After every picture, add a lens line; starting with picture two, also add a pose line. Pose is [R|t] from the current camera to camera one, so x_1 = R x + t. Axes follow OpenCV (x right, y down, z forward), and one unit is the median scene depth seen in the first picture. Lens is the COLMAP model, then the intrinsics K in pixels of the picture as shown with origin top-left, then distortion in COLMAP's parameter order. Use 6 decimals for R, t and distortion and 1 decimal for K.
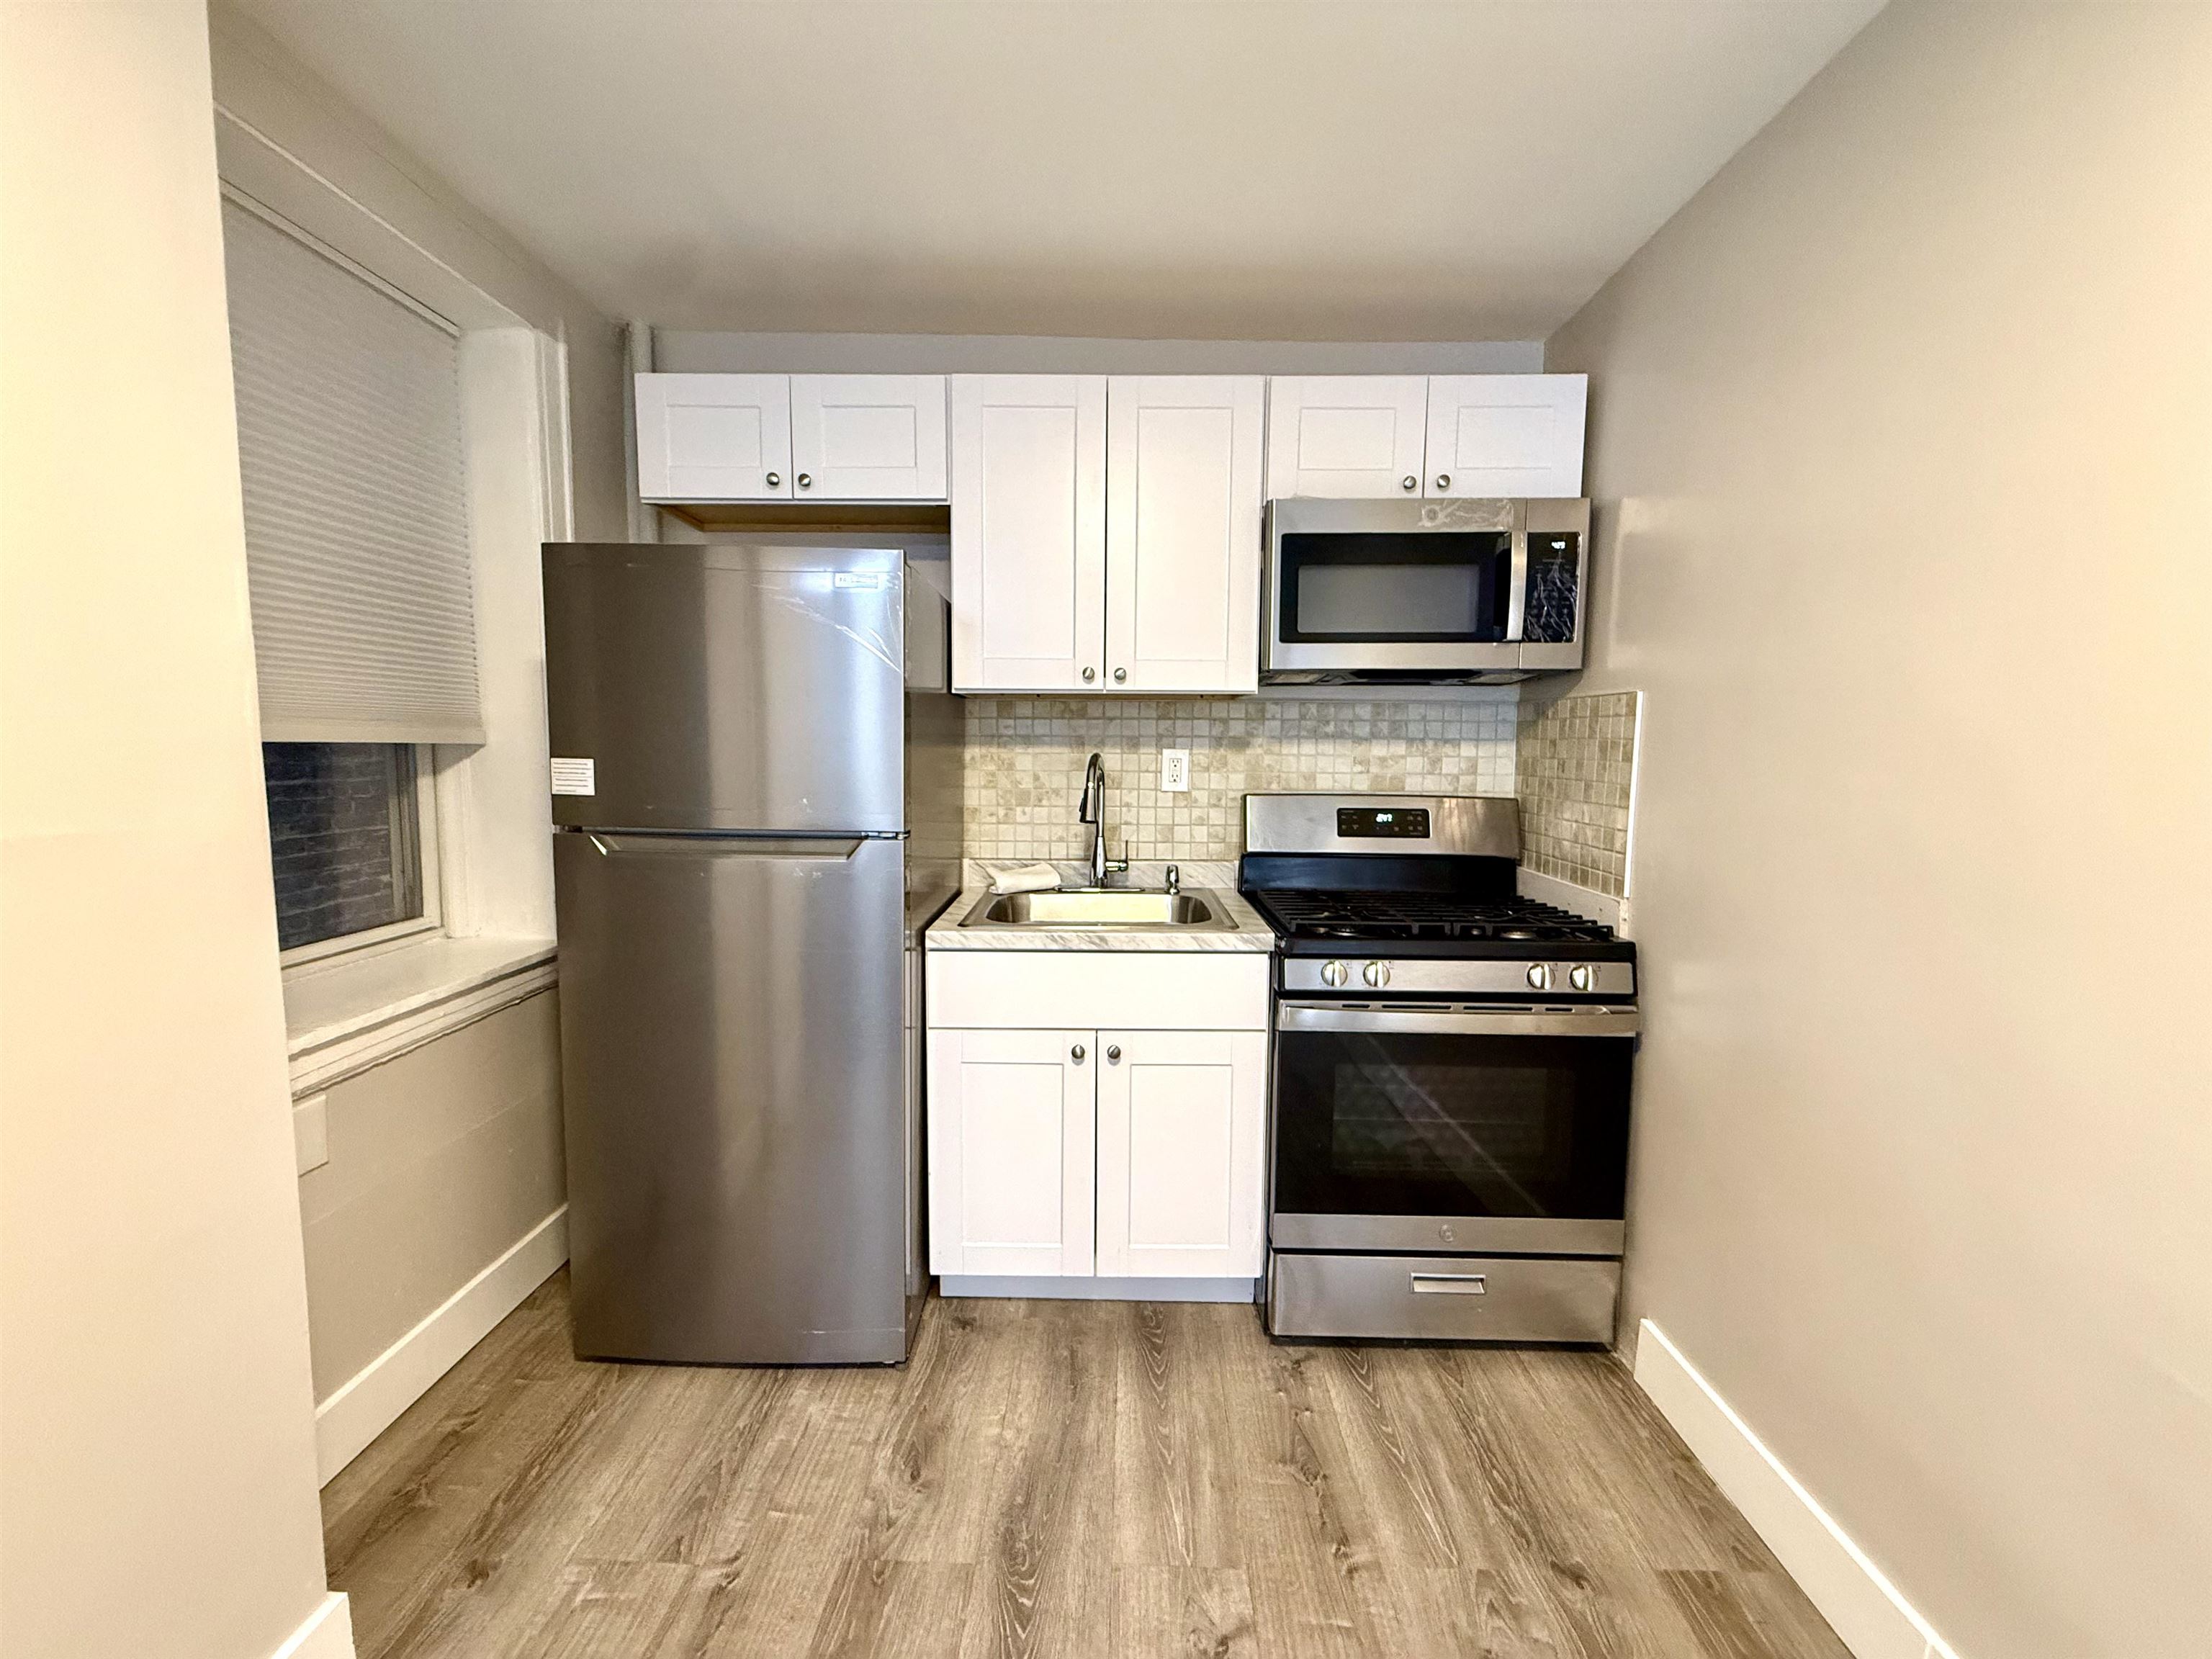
lens RADIAL K [[916.2, 0, 1103.6], [0, 916.2, 837.4], [0, 0, 1]] dist [0.000704, 0.000305]
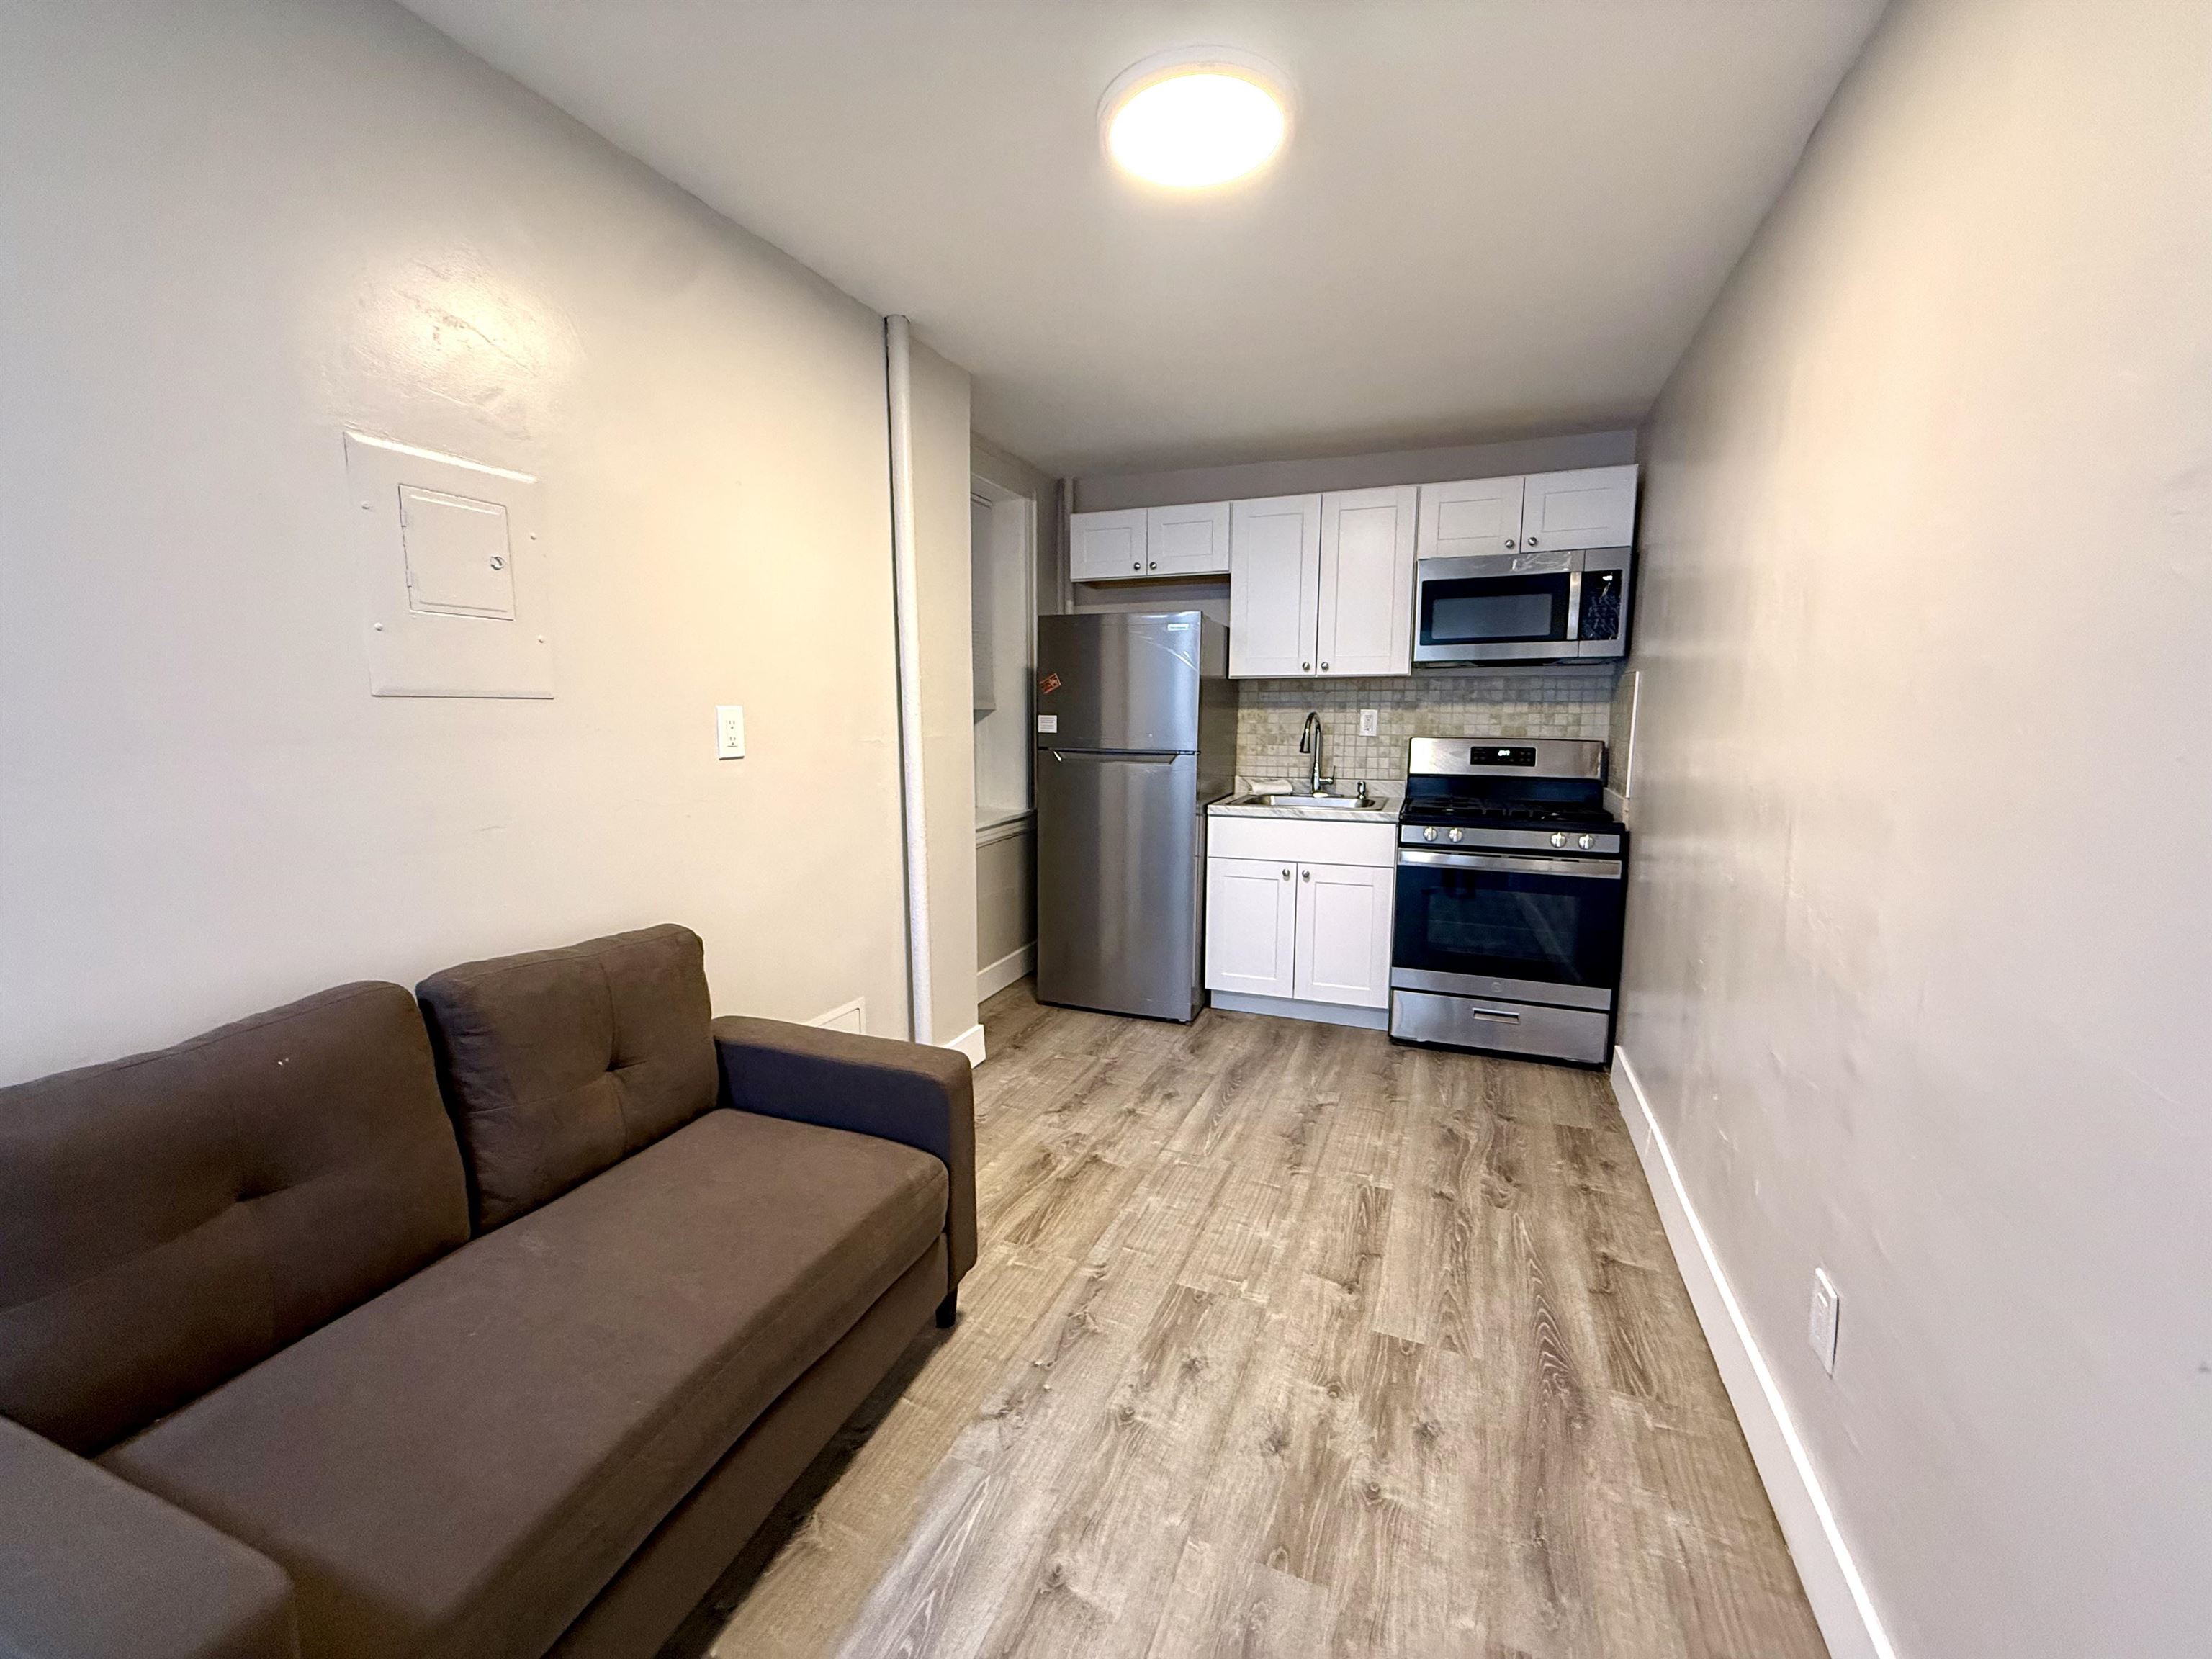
lens RADIAL K [[916.2, 0, 1103.6], [0, 916.2, 837.4], [0, 0, 1]] dist [0.000704, 0.000305]
pose [[0.941740, 0.038514, -0.334130, 0.218059], [-0.026098, 0.998795, 0.041571, 0.084969], [0.335328, -0.030429, 0.941610, -0.788764]]
